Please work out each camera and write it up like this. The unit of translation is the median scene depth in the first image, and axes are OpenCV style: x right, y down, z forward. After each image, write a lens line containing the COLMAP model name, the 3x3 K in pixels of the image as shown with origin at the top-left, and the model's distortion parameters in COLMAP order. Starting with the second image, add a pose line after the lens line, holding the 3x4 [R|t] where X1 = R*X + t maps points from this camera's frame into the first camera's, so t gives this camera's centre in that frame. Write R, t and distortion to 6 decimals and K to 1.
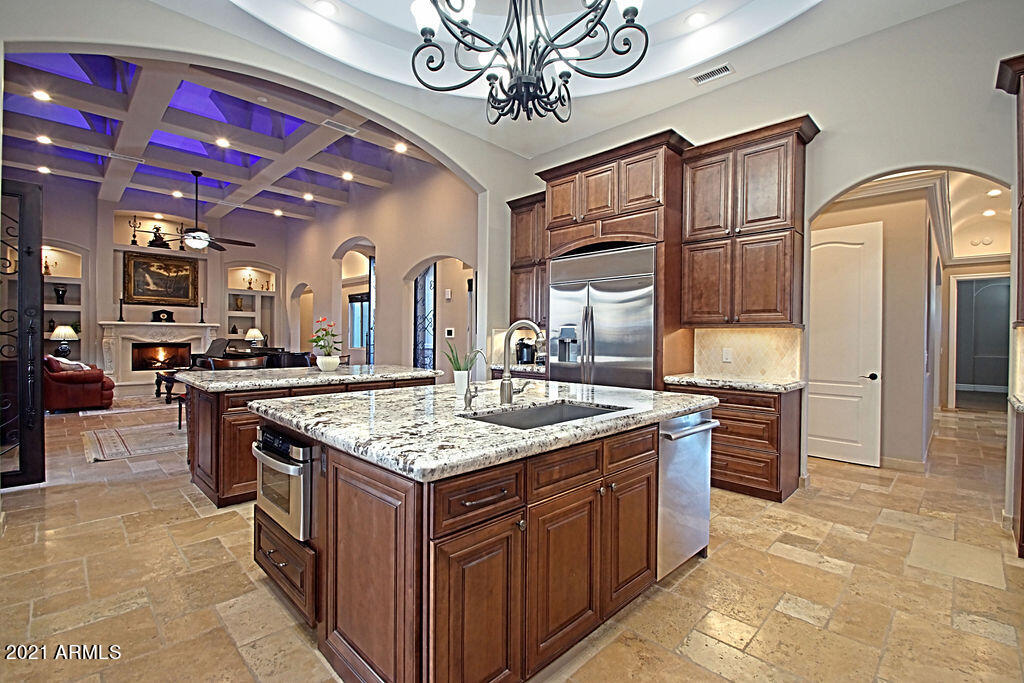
lens RADIAL K [[464.2, 0, 509.5], [0, 464.2, 340.4], [0, 0, 1]] dist [0.005136, -0.001757]
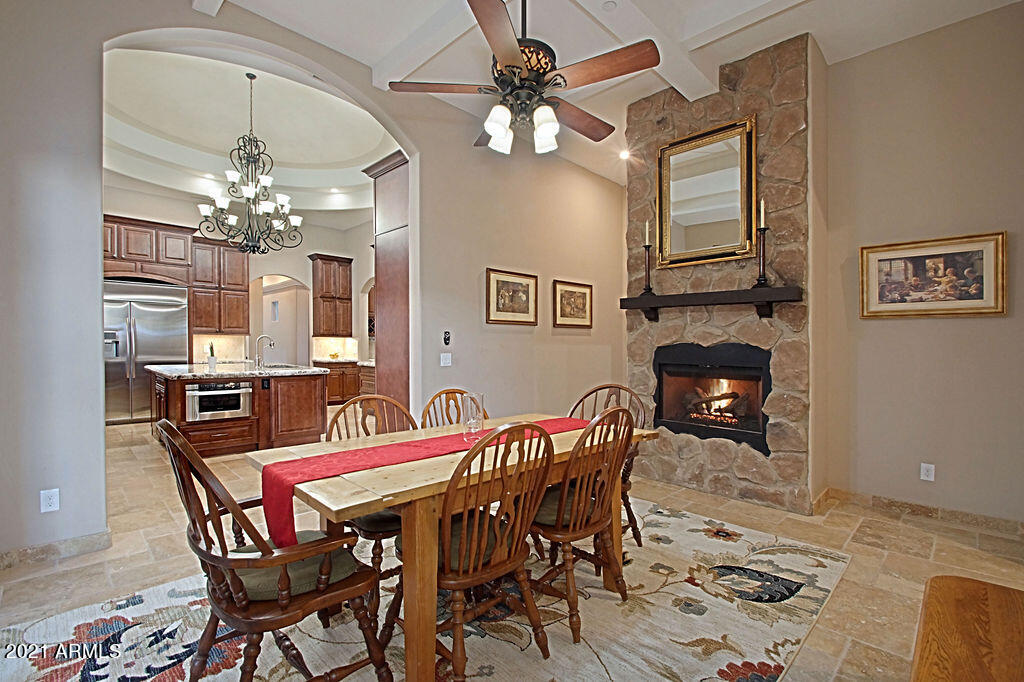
lens RADIAL K [[464.2, 0, 504.1], [0, 464.2, 349.8], [0, 0, 1]] dist [0.005136, -0.001757]
pose [[0.004421, -0.018832, 0.999813, -0.381067], [0.003886, 0.999815, 0.018815, 0.000680], [-0.999983, 0.003803, 0.004493, -0.056031]]
